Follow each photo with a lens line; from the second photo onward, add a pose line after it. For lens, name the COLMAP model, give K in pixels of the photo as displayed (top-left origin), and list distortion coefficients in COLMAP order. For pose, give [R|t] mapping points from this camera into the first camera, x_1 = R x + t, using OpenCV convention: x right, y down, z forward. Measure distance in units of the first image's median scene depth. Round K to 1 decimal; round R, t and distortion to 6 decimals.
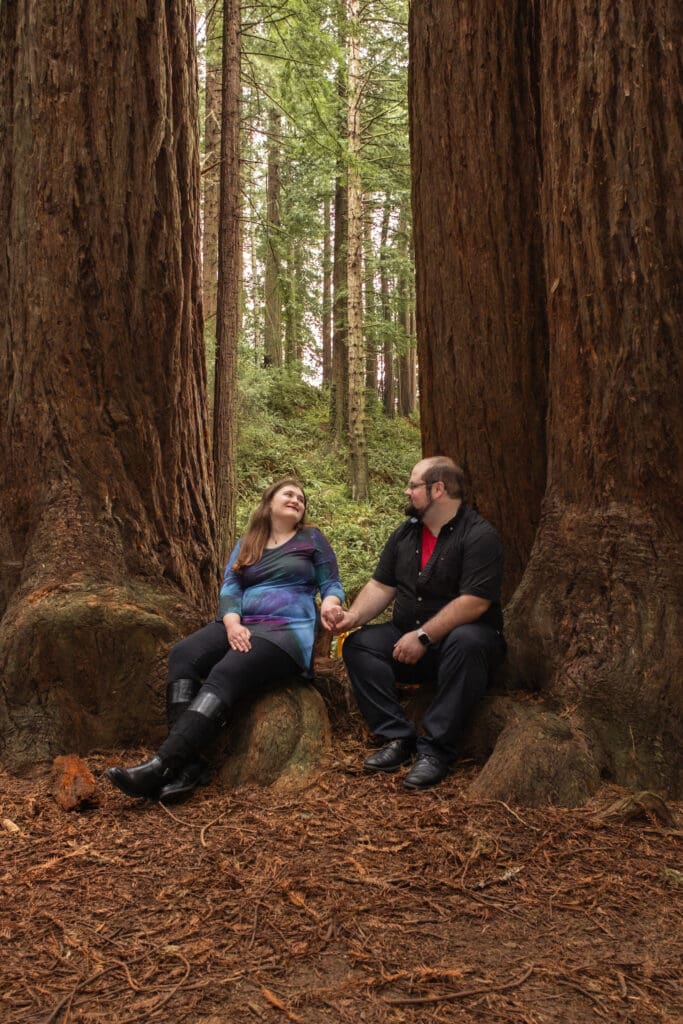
lens RADIAL K [[783.8, 0, 341.5], [0, 783.8, 512.0], [0, 0, 1]] dist [0.002159, 0.002595]
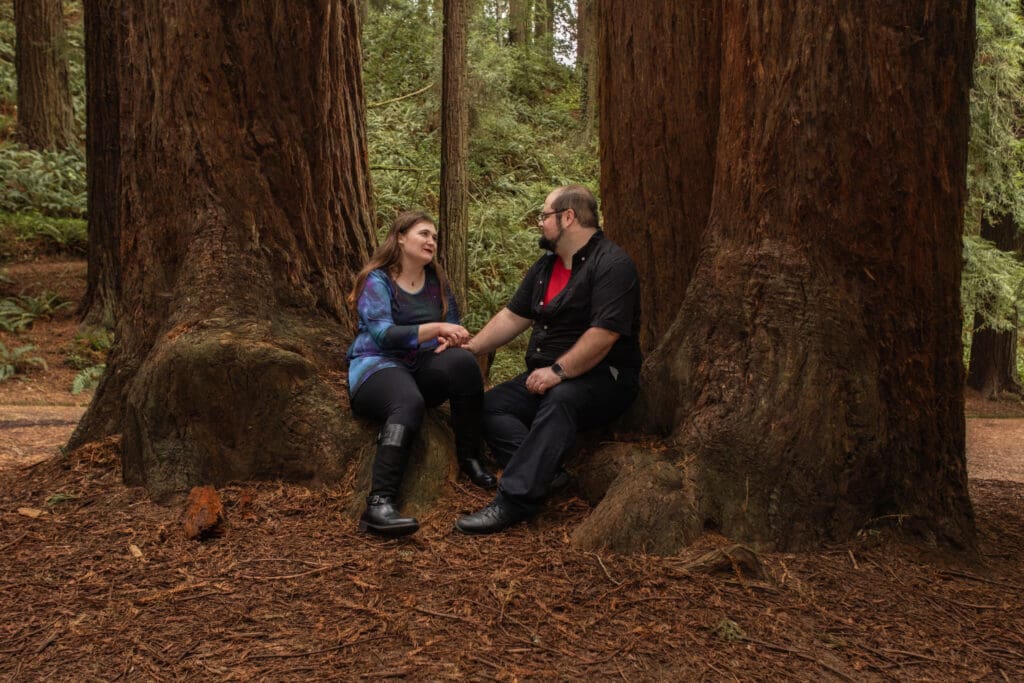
lens RADIAL K [[852.3, 0, 505.9], [0, 852.3, 382.7], [0, 0, 1]] dist [0.001553, -0.000790]
pose [[0.993908, 0.020271, -0.108335, 0.133310], [0.001671, 0.980055, 0.198717, -0.039992], [0.110203, -0.197688, 0.974051, -0.032032]]
